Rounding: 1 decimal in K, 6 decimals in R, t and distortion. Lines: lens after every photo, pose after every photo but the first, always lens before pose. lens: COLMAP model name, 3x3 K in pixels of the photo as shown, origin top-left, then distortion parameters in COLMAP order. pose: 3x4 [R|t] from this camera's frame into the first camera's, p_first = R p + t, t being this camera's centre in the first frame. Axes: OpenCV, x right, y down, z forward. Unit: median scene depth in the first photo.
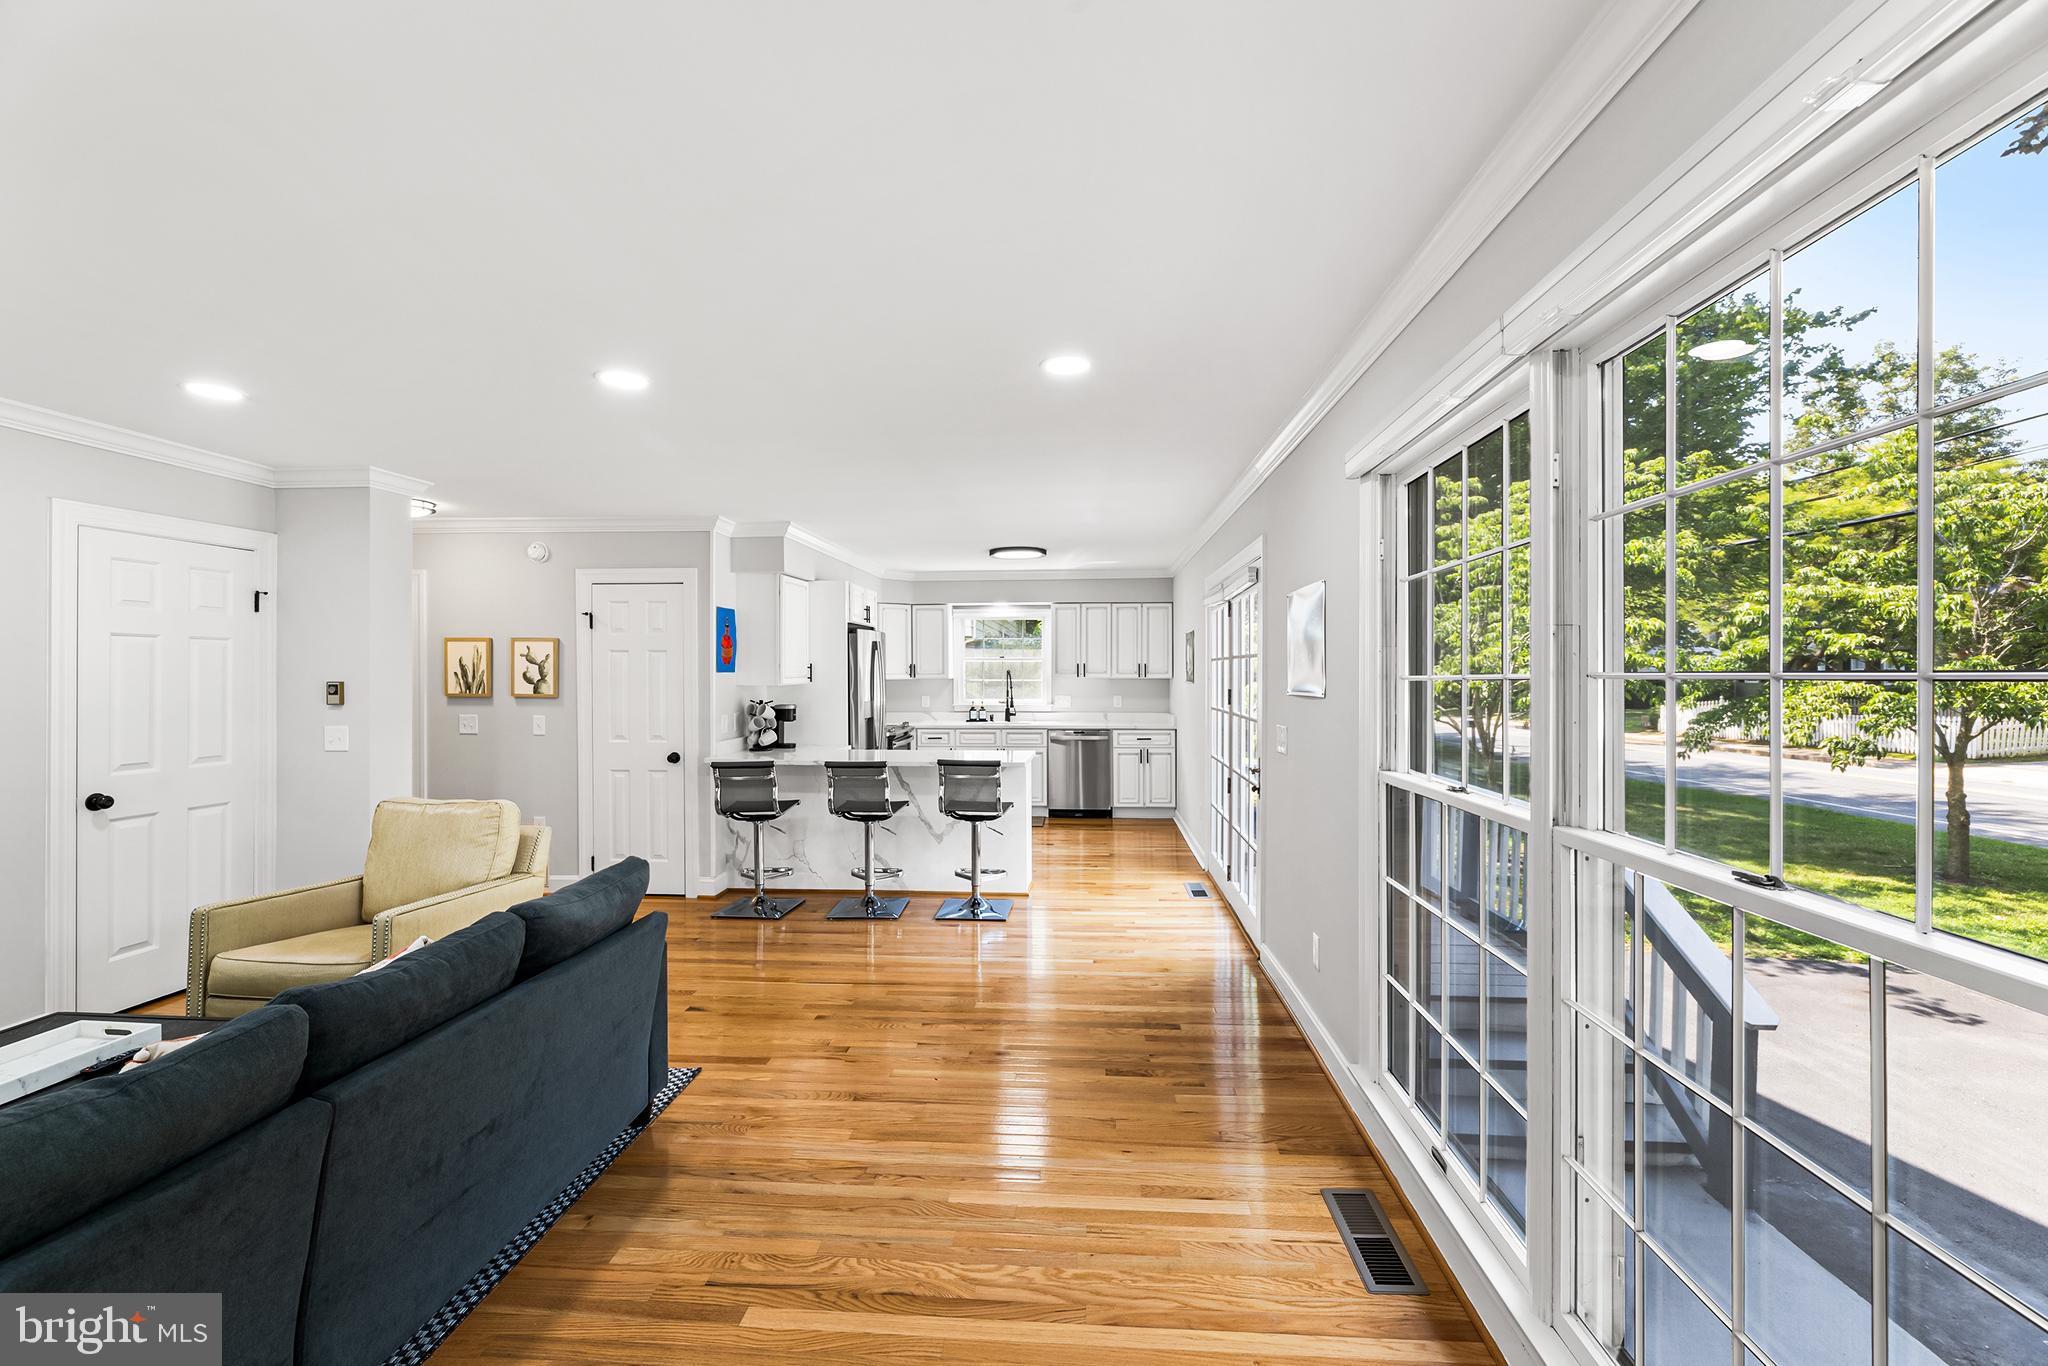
lens RADIAL K [[835.1, 0, 1020.8], [0, 835.1, 670.3], [0, 0, 1]] dist [0.001512, -0.001128]
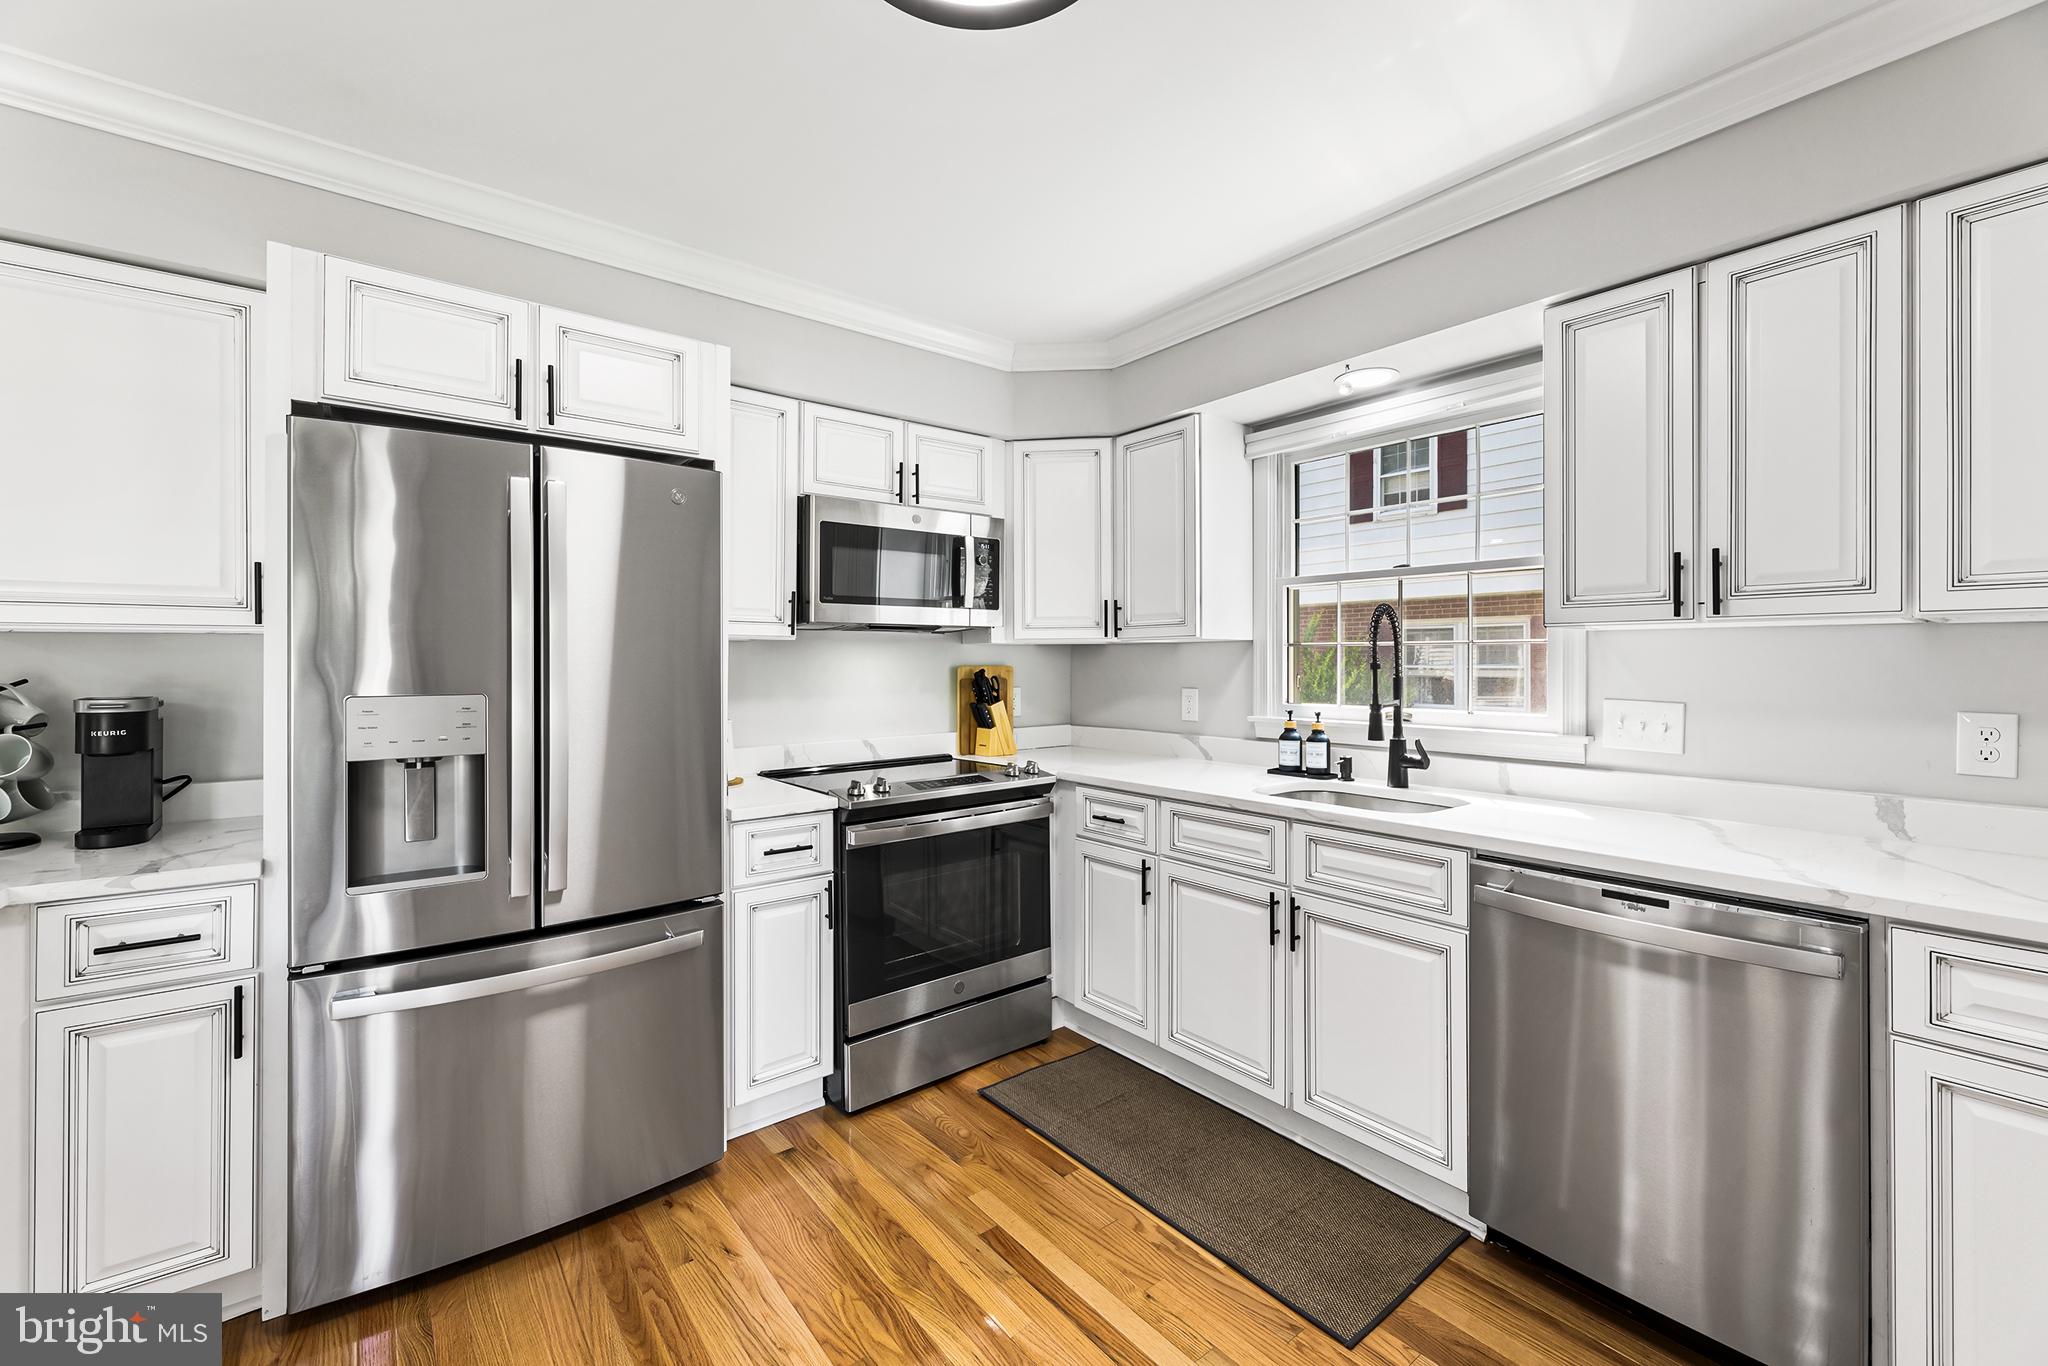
lens RADIAL K [[835.1, 0, 1019.3], [0, 835.1, 665.6], [0, 0, 1]] dist [0.001512, -0.001128]
pose [[0.680086, 0.002977, -0.733126, 0.166789], [-0.002426, 0.999995, 0.001810, 0.030916], [0.733128, 0.000548, 0.680090, 1.114866]]
